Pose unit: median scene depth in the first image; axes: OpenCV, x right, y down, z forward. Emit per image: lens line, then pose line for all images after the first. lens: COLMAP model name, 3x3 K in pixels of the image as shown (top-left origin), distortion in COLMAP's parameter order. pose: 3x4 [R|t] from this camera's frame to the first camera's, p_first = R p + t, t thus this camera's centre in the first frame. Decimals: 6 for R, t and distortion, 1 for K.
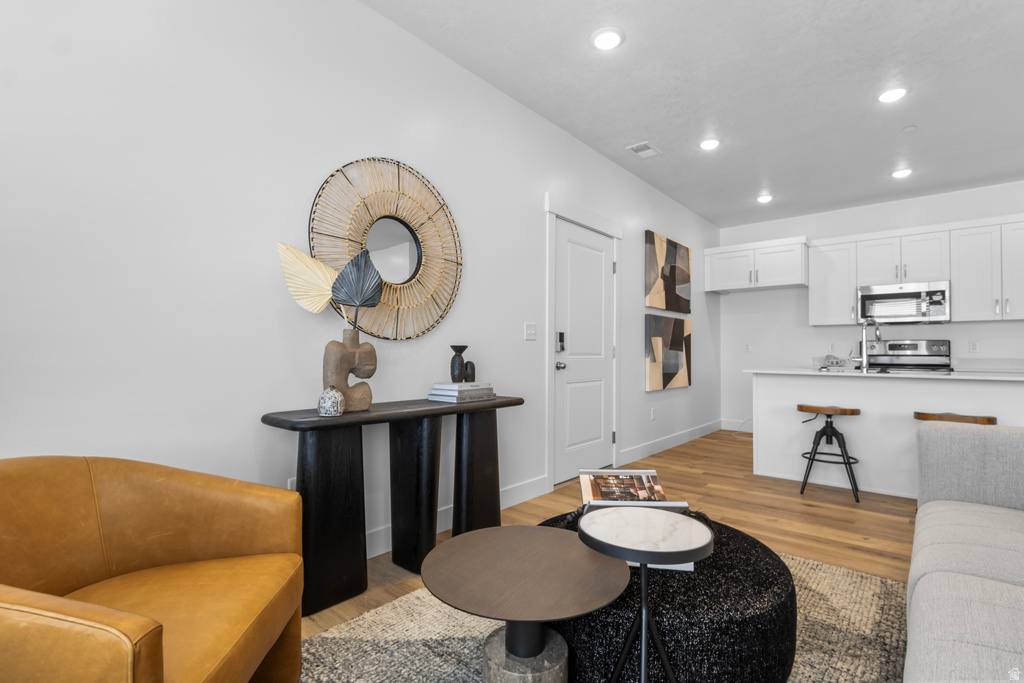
lens RADIAL K [[469.5, 0, 512.0], [0, 469.5, 341.5], [0, 0, 1]] dist [0.002523, 0.000095]
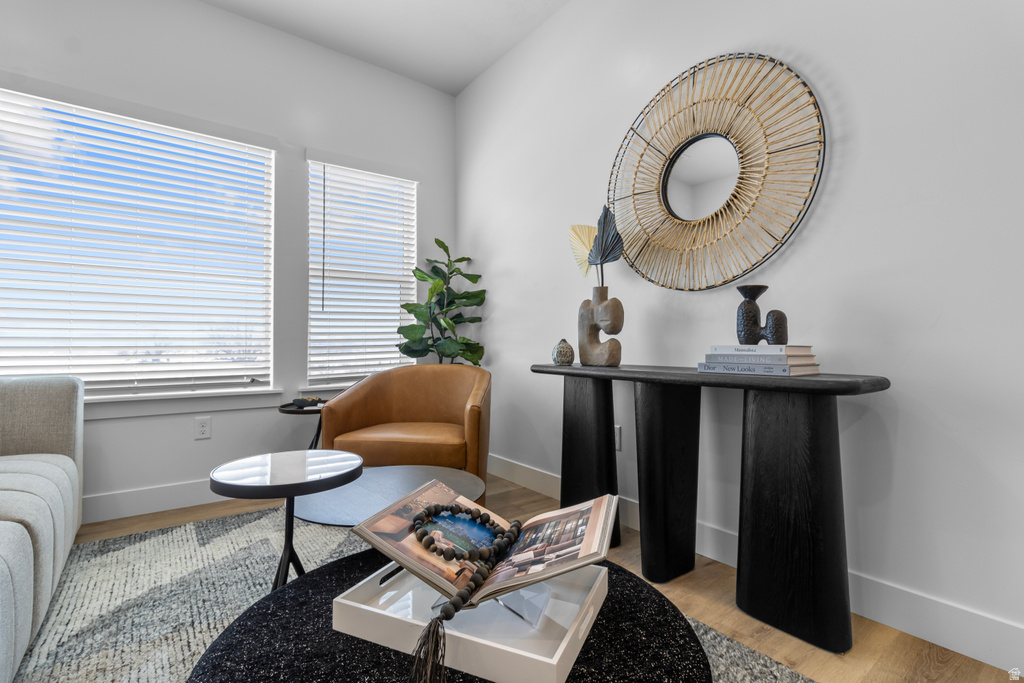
lens RADIAL K [[456.7, 0, 512.0], [0, 456.7, 341.5], [0, 0, 1]] dist [-0.021608, 0.000037]
pose [[-0.203430, -0.009263, -0.979046, 0.574137], [0.021069, 0.999682, -0.013836, 0.087977], [0.978863, -0.023442, -0.203170, 0.858485]]
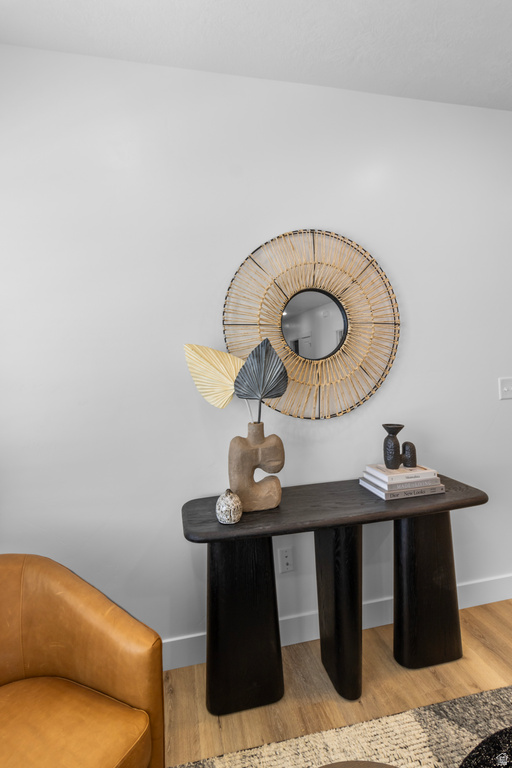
lens RADIAL K [[367.4, 0, 251.5], [0, 367.4, 358.1], [0, 0, 1]] dist [0.001244, -0.000196]
pose [[0.797663, -0.036263, -0.602012, 0.096108], [0.052433, 0.998581, 0.009322, -0.141899], [0.600820, -0.039001, 0.798432, 0.333297]]
